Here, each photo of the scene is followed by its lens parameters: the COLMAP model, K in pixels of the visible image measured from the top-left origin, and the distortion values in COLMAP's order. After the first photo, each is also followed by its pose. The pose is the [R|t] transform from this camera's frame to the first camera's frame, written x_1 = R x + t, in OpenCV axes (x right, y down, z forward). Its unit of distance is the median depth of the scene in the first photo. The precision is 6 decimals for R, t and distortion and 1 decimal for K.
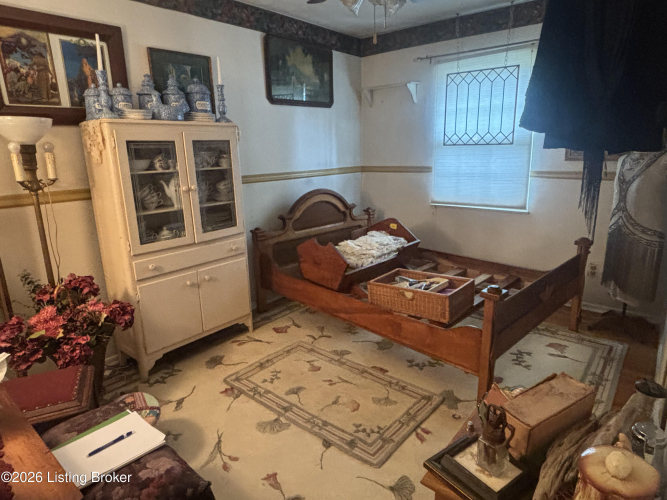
lens RADIAL K [[388.8, 0, 333.5], [0, 388.8, 250.0], [0, 0, 1]] dist [-0.025003, -0.001707]
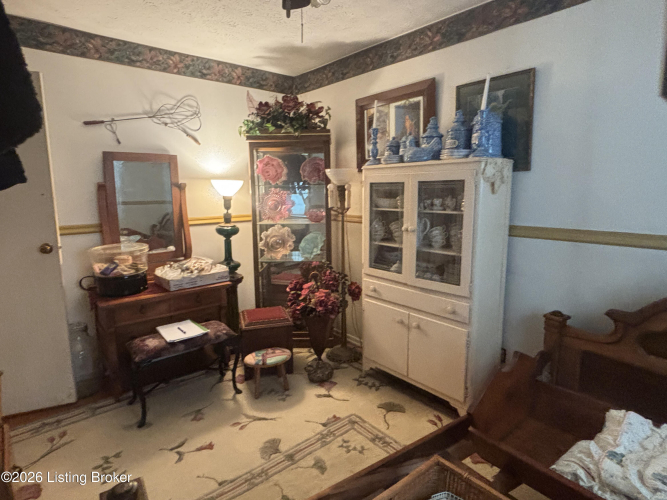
lens RADIAL K [[369.0, 0, 333.5], [0, 369.0, 250.0], [0, 0, 1]] dist [-0.001061, -0.000647]
pose [[-0.152316, 0.185323, -0.970801, 0.583699], [-0.236682, 0.946841, 0.217884, -0.270842], [0.959574, 0.262958, -0.100357, 0.932507]]
